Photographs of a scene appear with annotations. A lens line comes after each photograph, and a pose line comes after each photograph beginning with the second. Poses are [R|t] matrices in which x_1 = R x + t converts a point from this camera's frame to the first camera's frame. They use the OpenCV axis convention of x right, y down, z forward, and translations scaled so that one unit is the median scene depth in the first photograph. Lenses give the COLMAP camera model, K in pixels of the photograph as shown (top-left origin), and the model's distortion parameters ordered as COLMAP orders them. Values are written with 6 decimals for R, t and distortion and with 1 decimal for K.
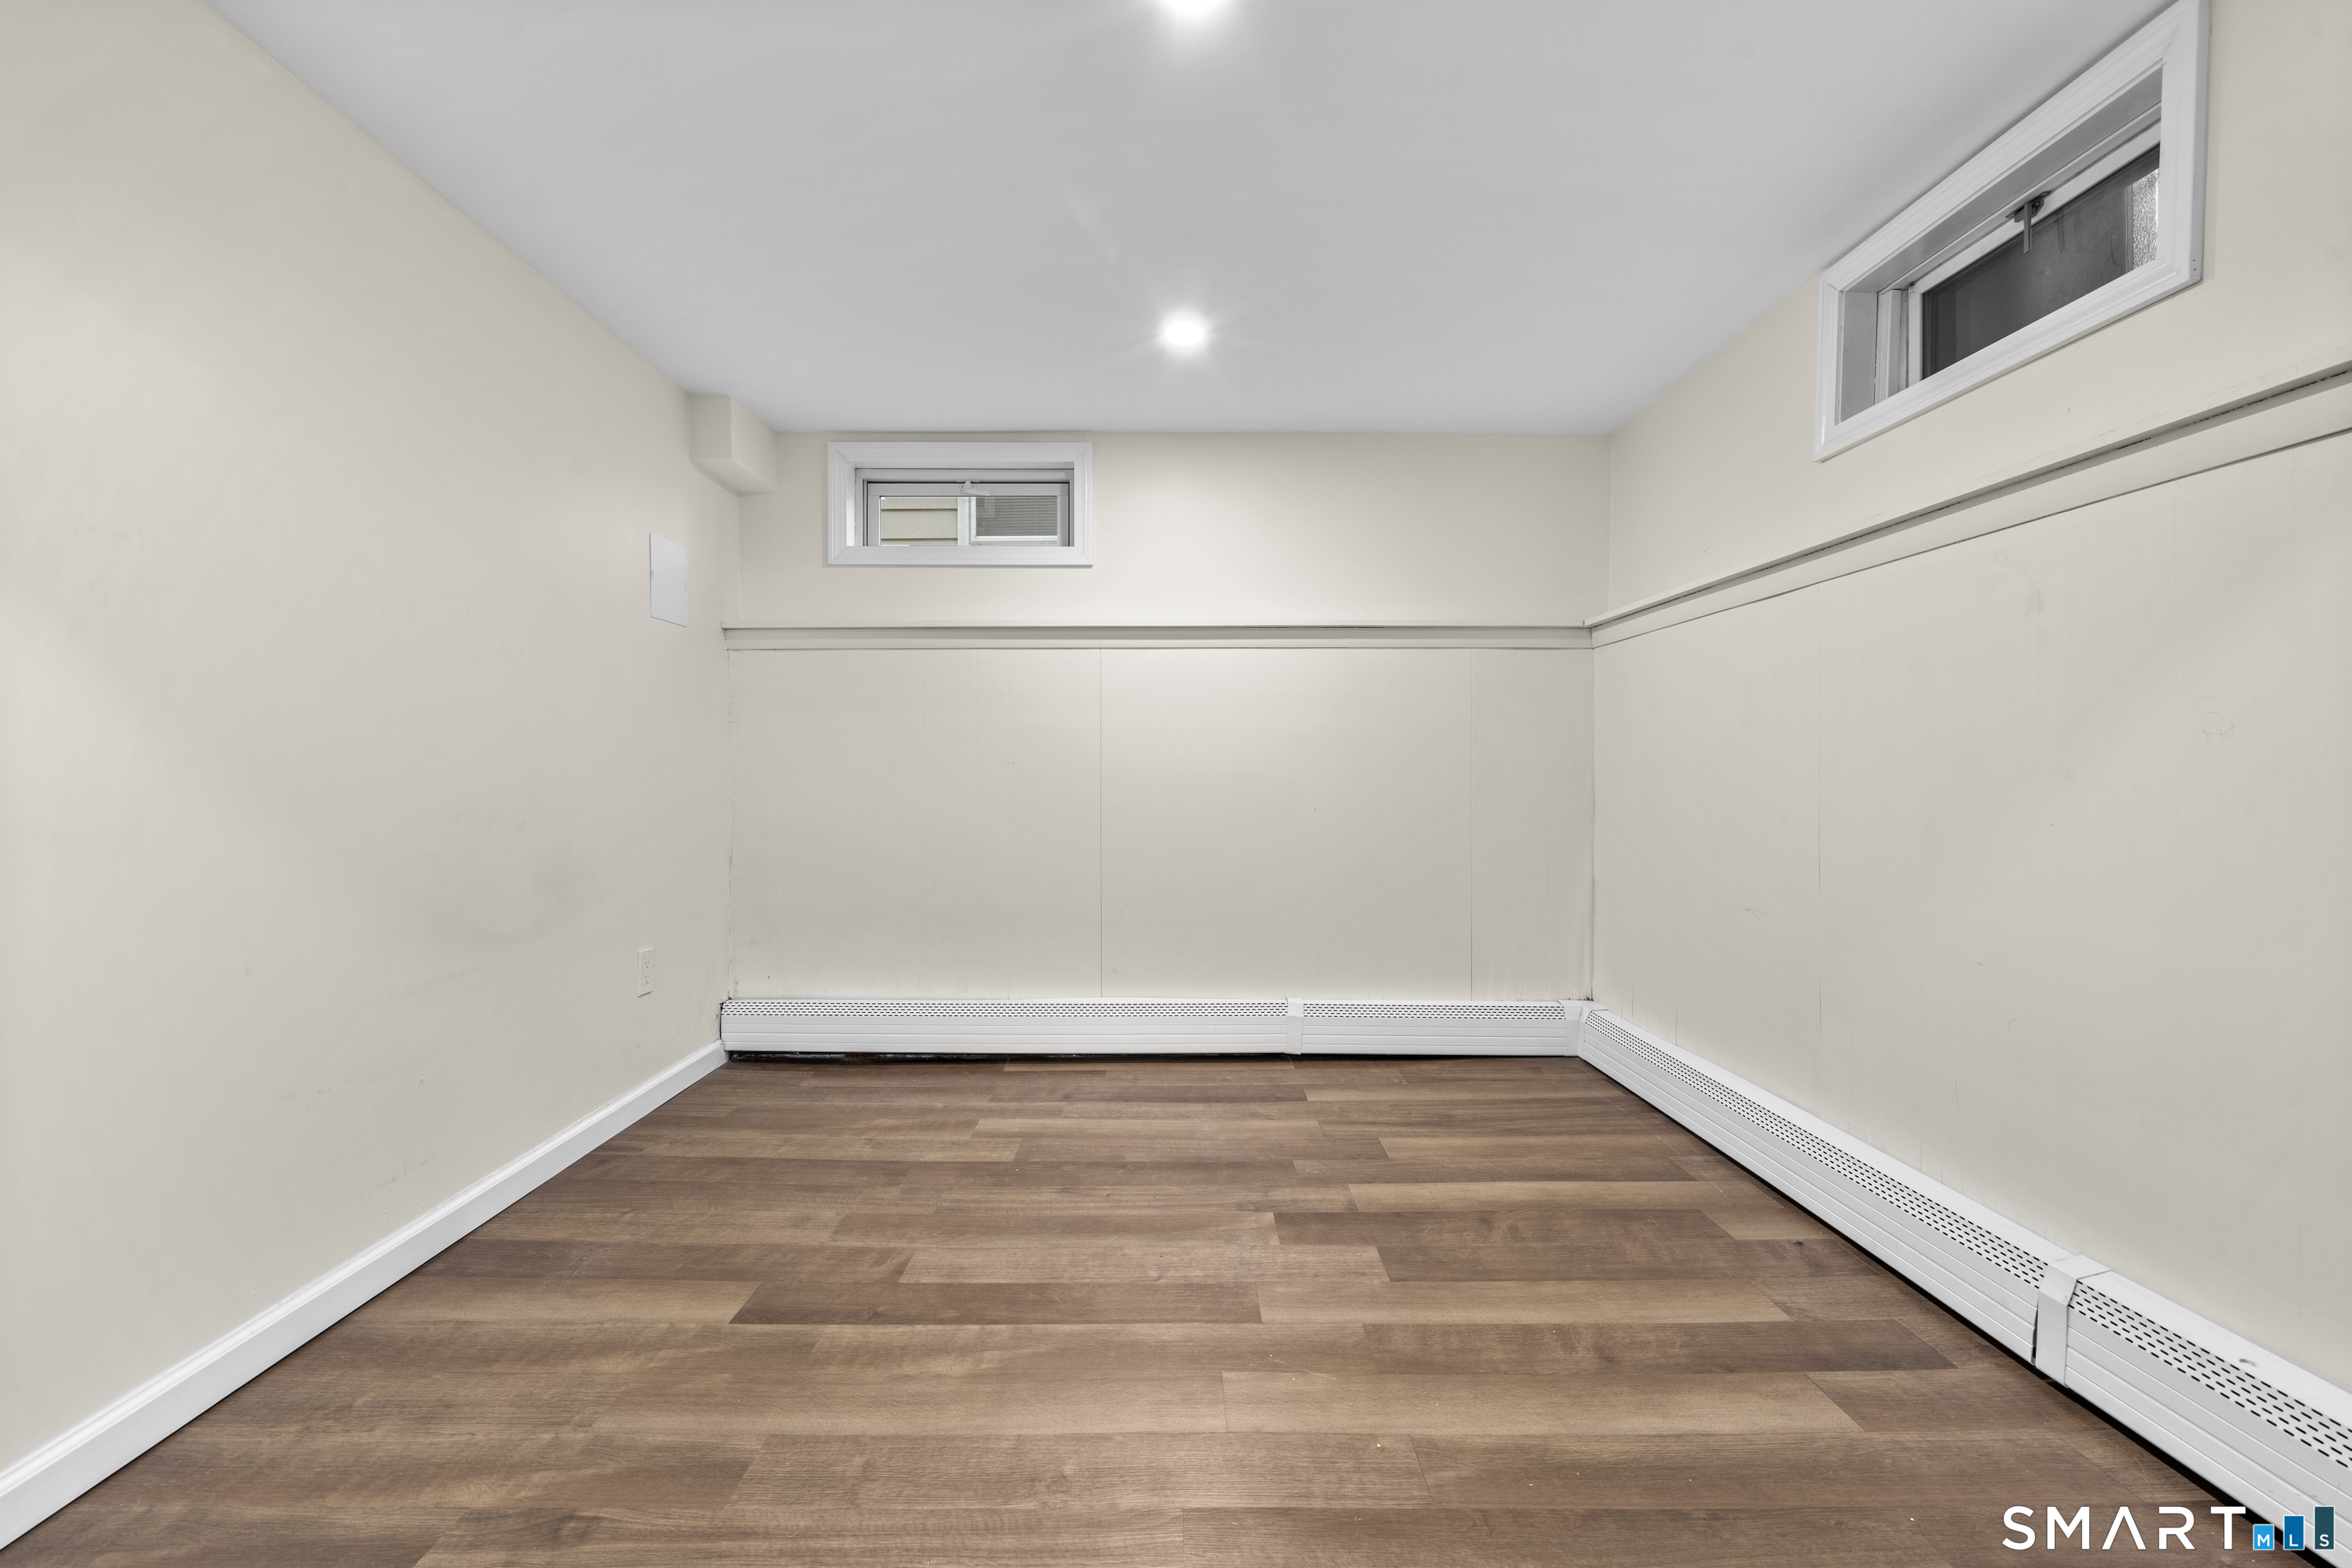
lens RADIAL K [[1055.0, 0, 1177.5], [0, 1055.0, 771.7], [0, 0, 1]] dist [-0.000575, 0.000185]
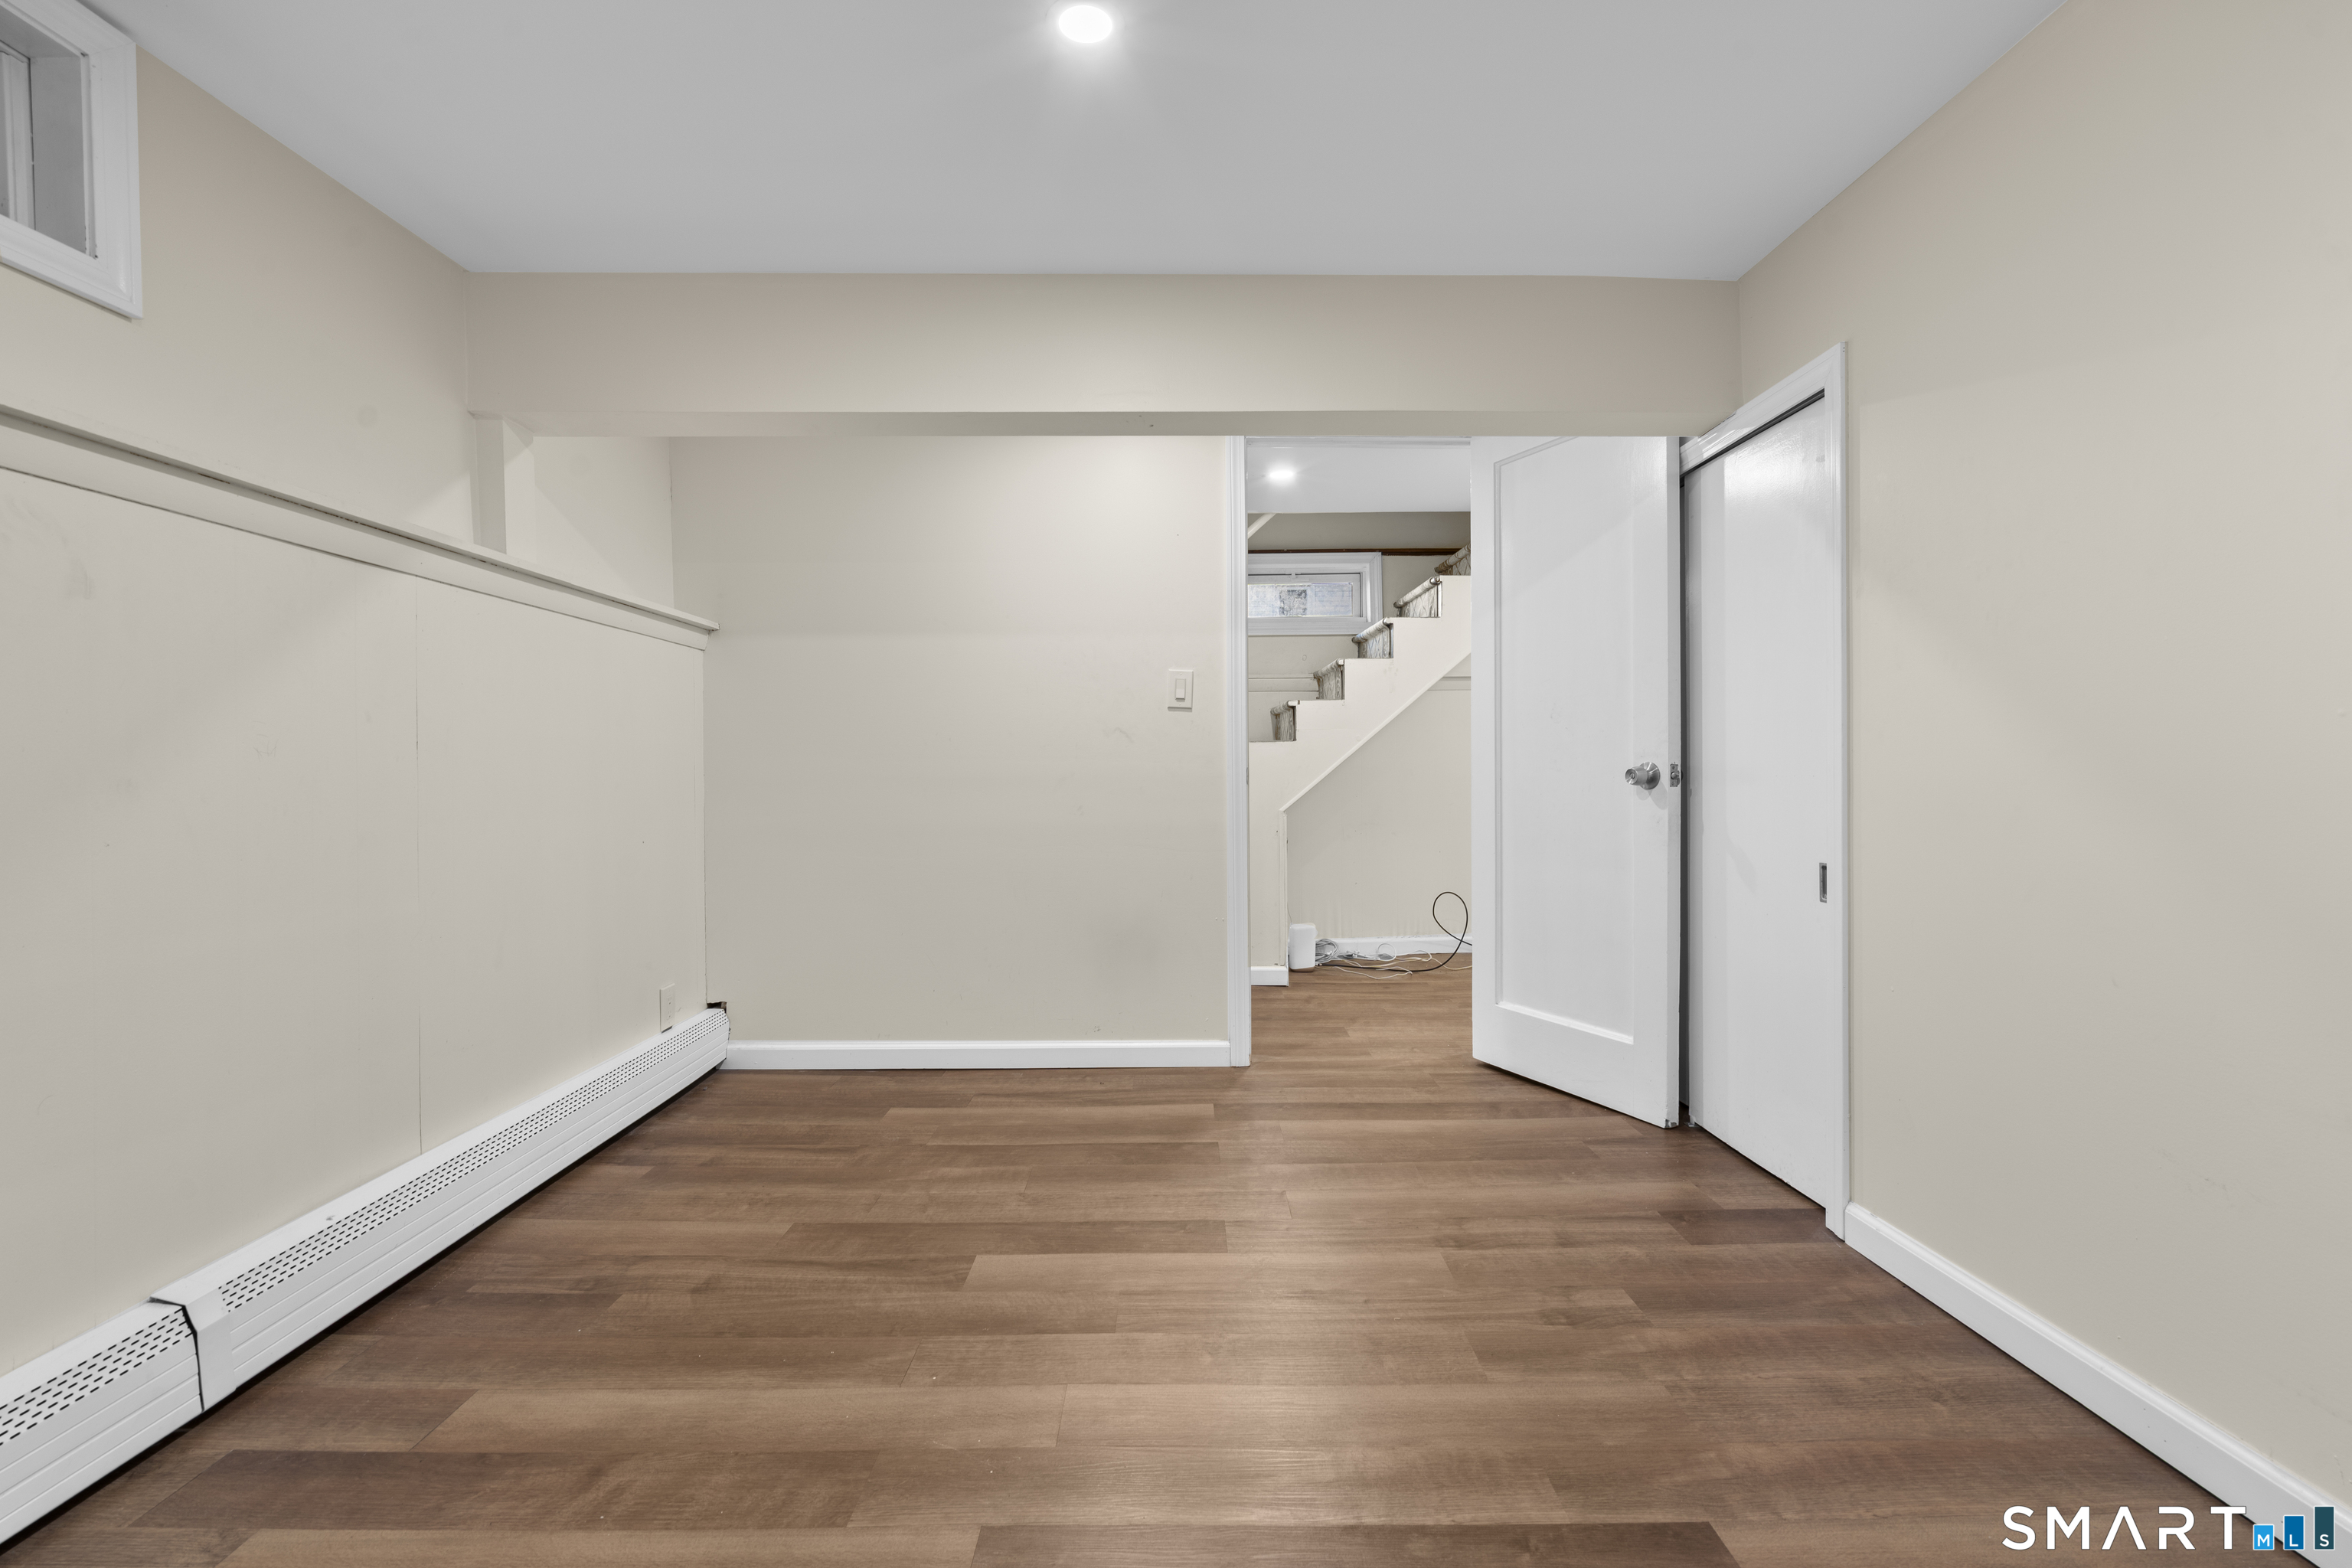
lens RADIAL K [[1055.0, 0, 1173.3], [0, 1055.0, 784.7], [0, 0, 1]] dist [-0.000575, 0.000185]
pose [[-0.999887, 0.010014, 0.011254, -0.074534], [0.010138, 0.999888, 0.010987, -0.001272], [-0.011143, 0.011100, -0.999876, 1.927381]]
